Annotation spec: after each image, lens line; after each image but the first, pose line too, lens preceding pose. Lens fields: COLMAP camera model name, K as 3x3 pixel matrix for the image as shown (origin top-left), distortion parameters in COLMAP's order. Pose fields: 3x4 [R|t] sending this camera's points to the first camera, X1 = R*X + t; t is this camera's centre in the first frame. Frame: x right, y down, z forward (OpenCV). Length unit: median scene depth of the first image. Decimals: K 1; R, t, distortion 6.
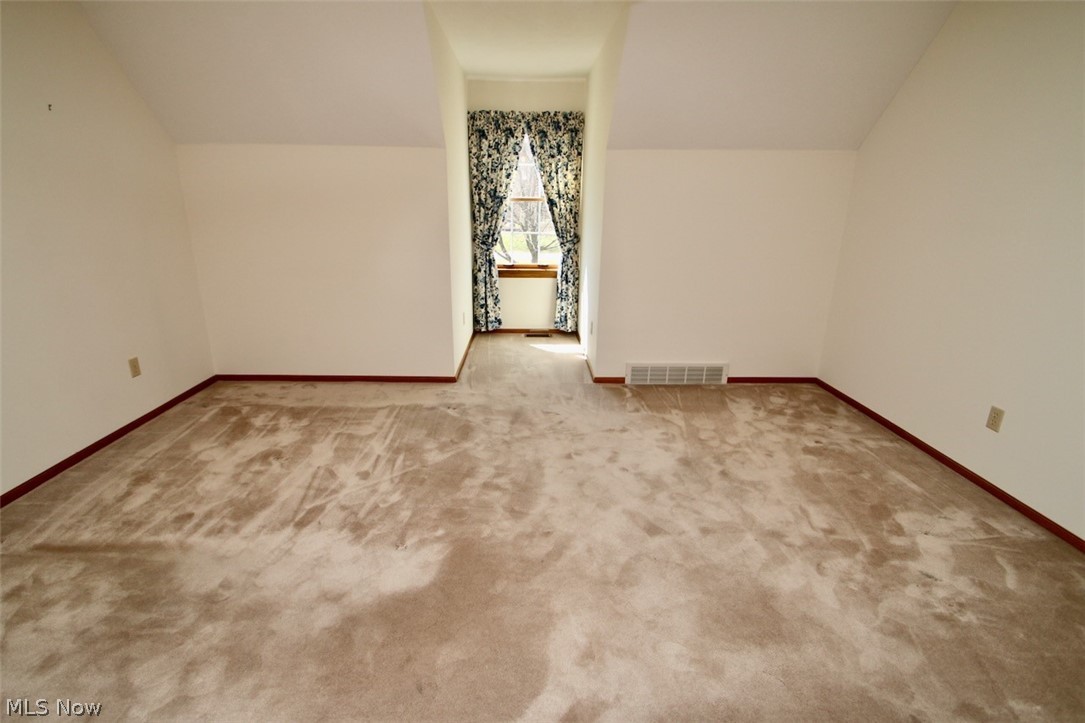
lens RADIAL K [[496.3, 0, 531.4], [0, 496.3, 346.6], [0, 0, 1]] dist [0.001249, -0.014696]
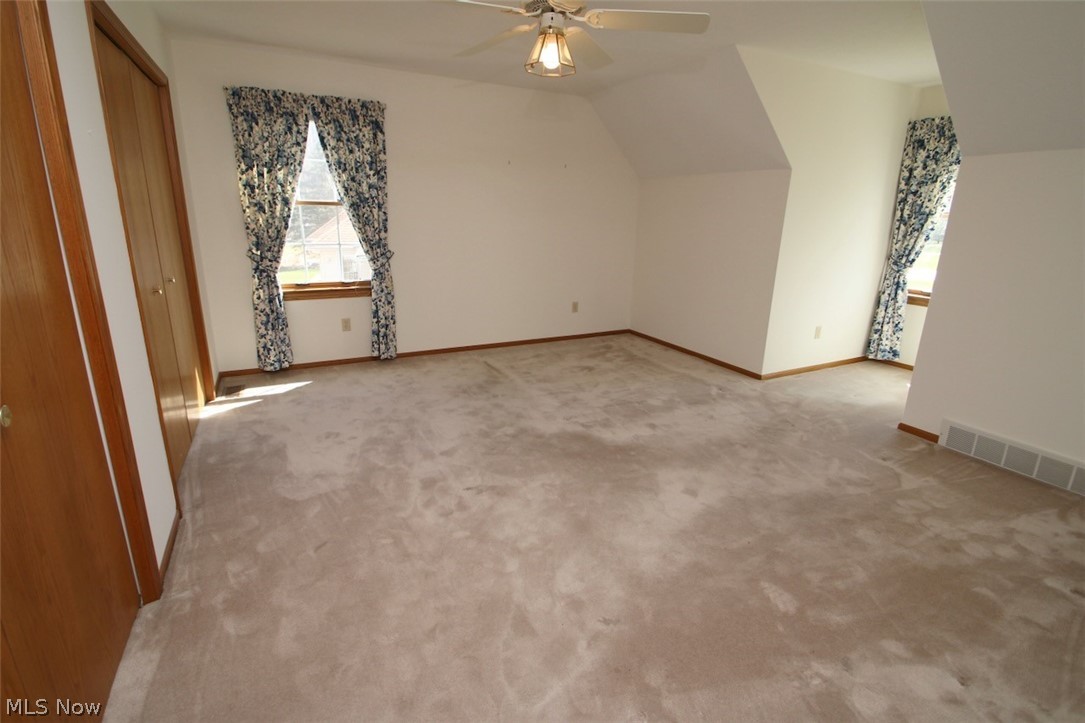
lens RADIAL K [[496.3, 0, 531.4], [0, 496.3, 346.6], [0, 0, 1]] dist [0.001249, -0.014696]
pose [[0.434430, 0.232322, -0.870228, 0.454531], [-0.261147, 0.957151, 0.125159, -0.002980], [0.862017, 0.172884, 0.476485, 0.025959]]
